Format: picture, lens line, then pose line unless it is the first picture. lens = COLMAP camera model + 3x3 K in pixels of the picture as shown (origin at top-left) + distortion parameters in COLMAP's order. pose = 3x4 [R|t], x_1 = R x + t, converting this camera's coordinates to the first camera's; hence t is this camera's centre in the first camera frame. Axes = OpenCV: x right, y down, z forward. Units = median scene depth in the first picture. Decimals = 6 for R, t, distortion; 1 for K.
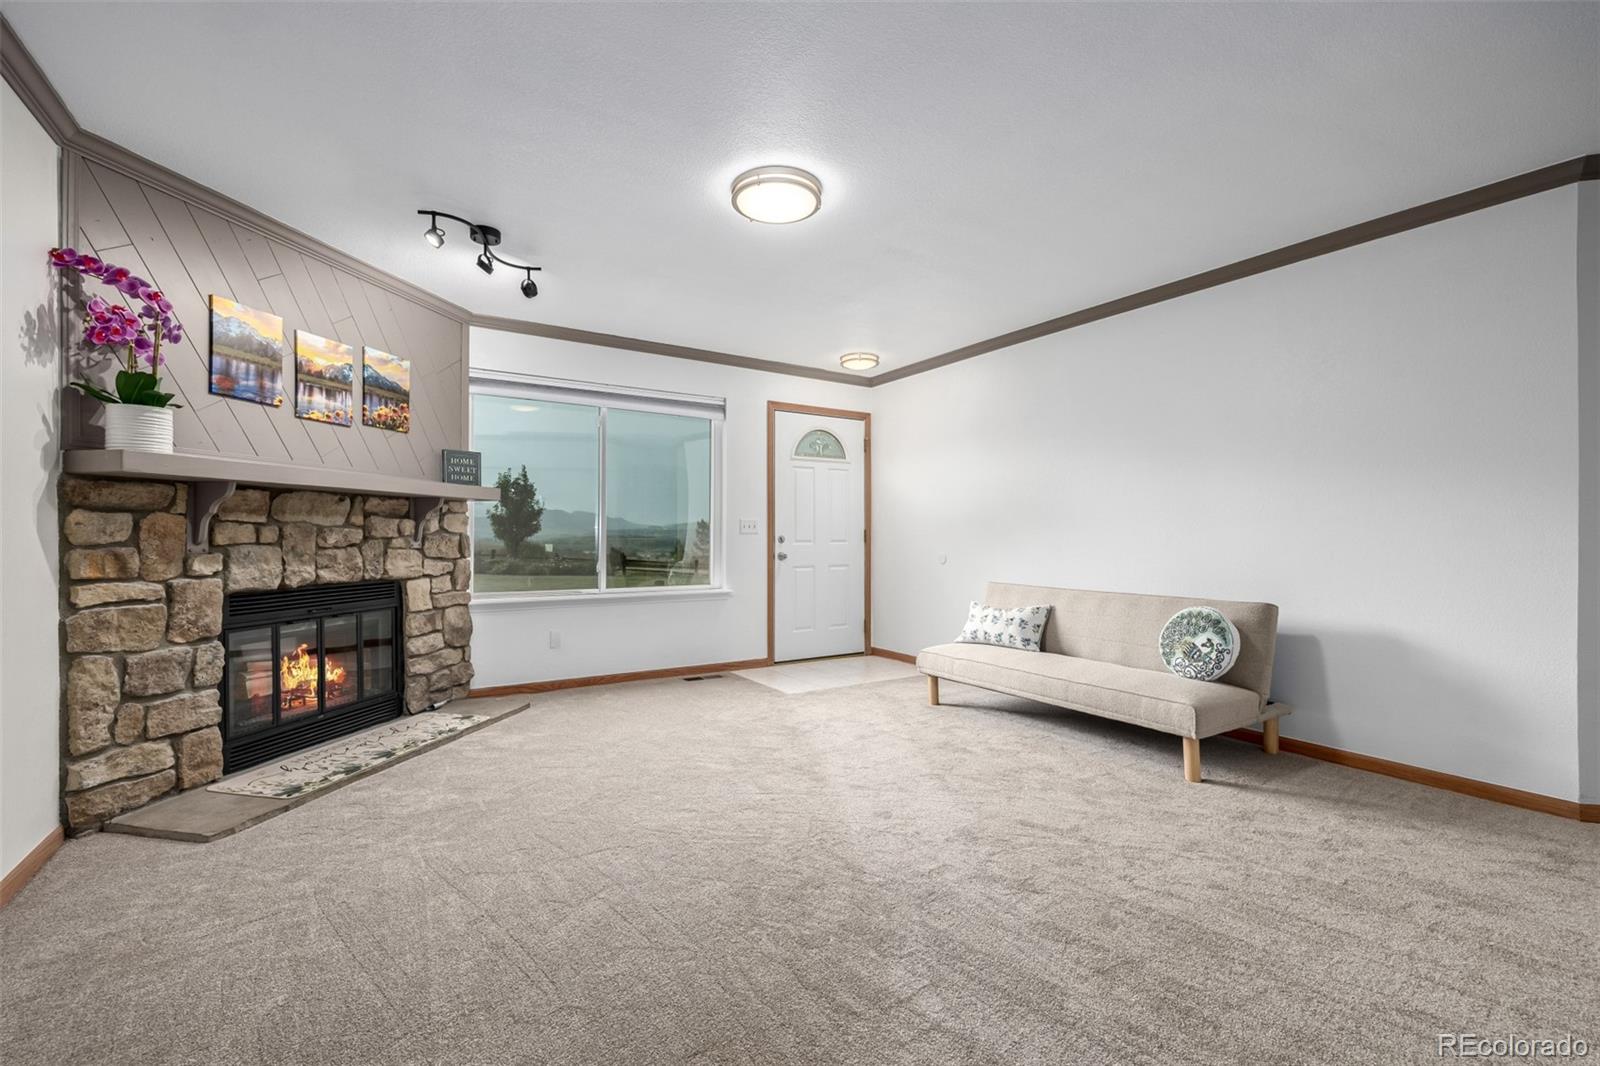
lens RADIAL K [[677.9, 0, 799.1], [0, 677.9, 533.8], [0, 0, 1]] dist [0.001882, -0.000565]
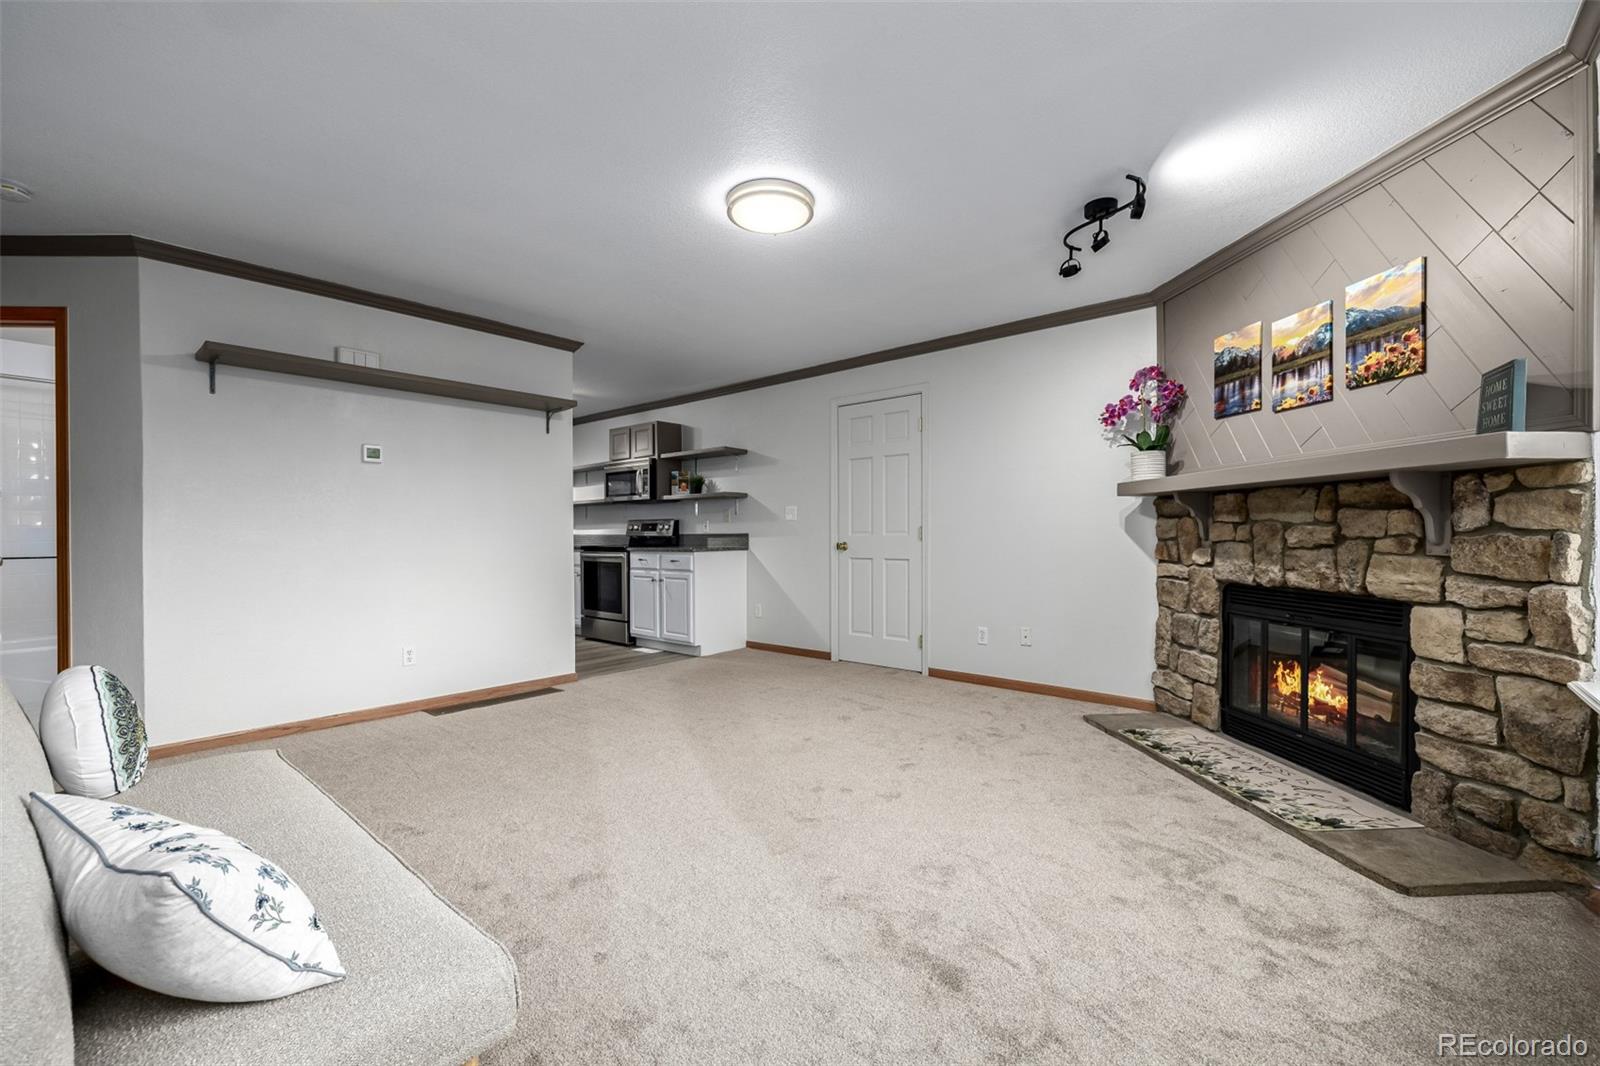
lens RADIAL K [[677.9, 0, 796.7], [0, 677.9, 535.6], [0, 0, 1]] dist [0.001882, -0.000565]
pose [[-0.960496, 0.004926, -0.278250, 0.182843], [0.003615, 0.999980, 0.005225, -0.002493], [0.278270, 0.004013, -0.960495, 1.679875]]
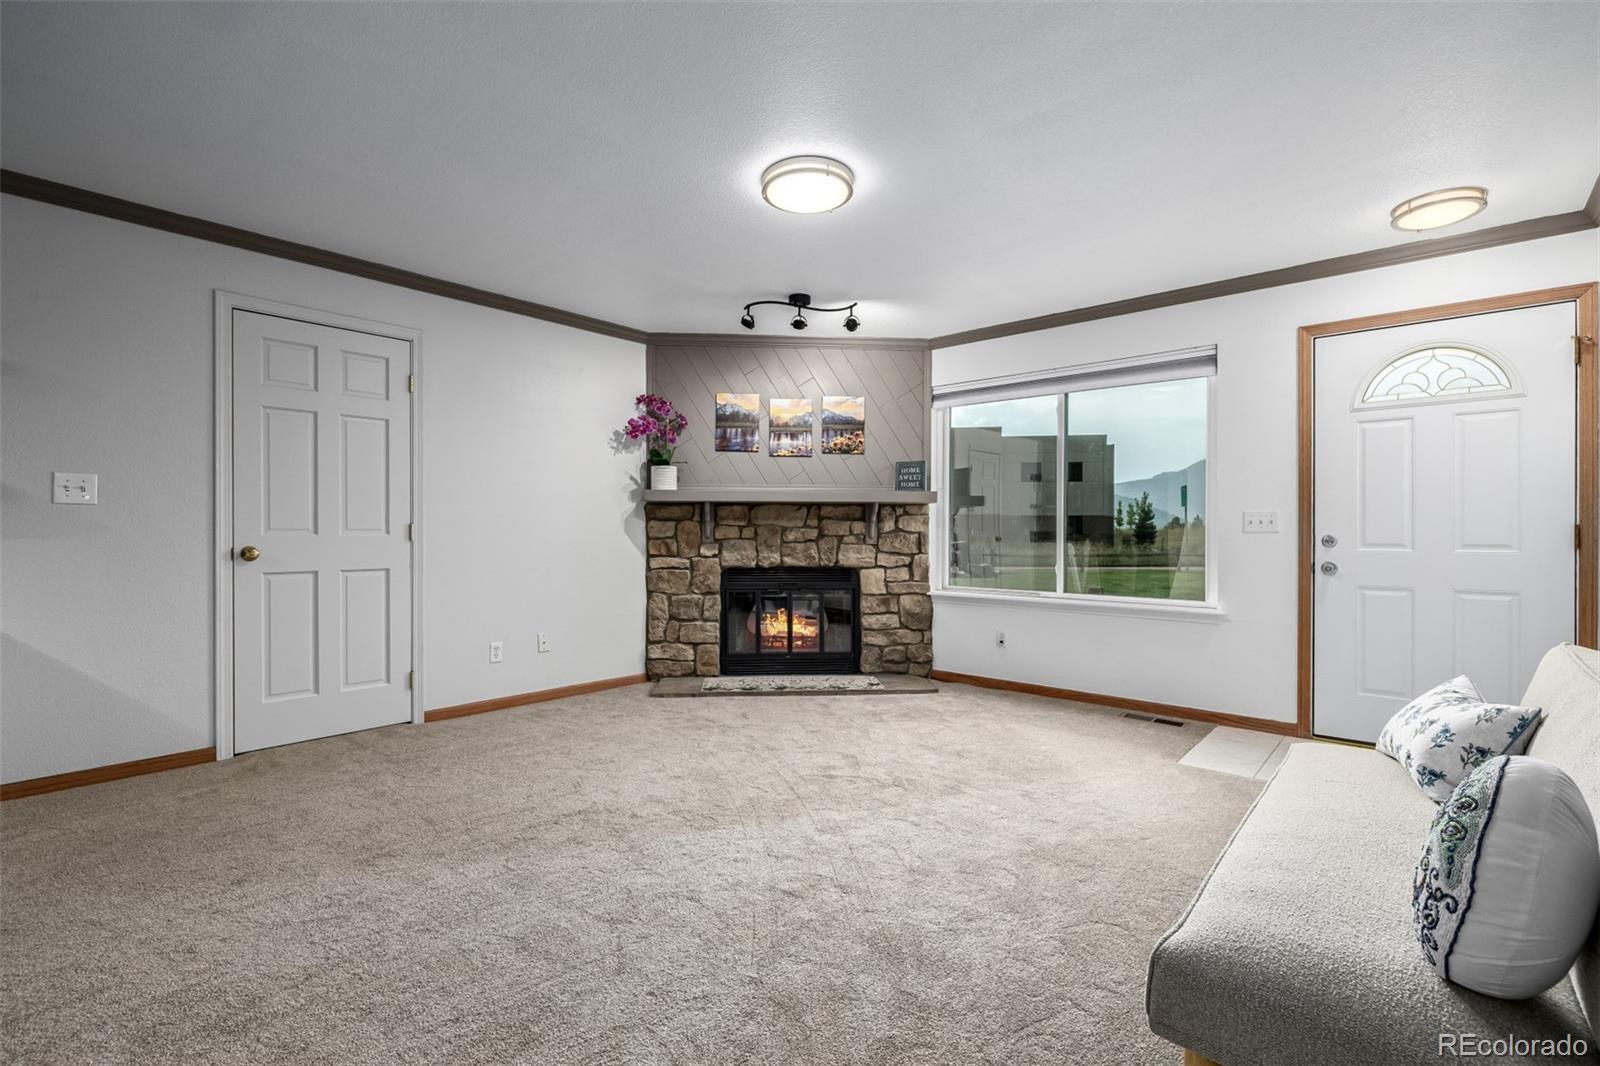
lens RADIAL K [[723.4, 0, 794.5], [0, 723.4, 535.5], [0, 0, 1]] dist [0.000895, -0.000250]
pose [[0.281123, 0.001697, -0.959670, 0.806730], [-0.001407, 0.999998, 0.001356, 0.004374], [0.959671, 0.000969, 0.281125, 0.572788]]
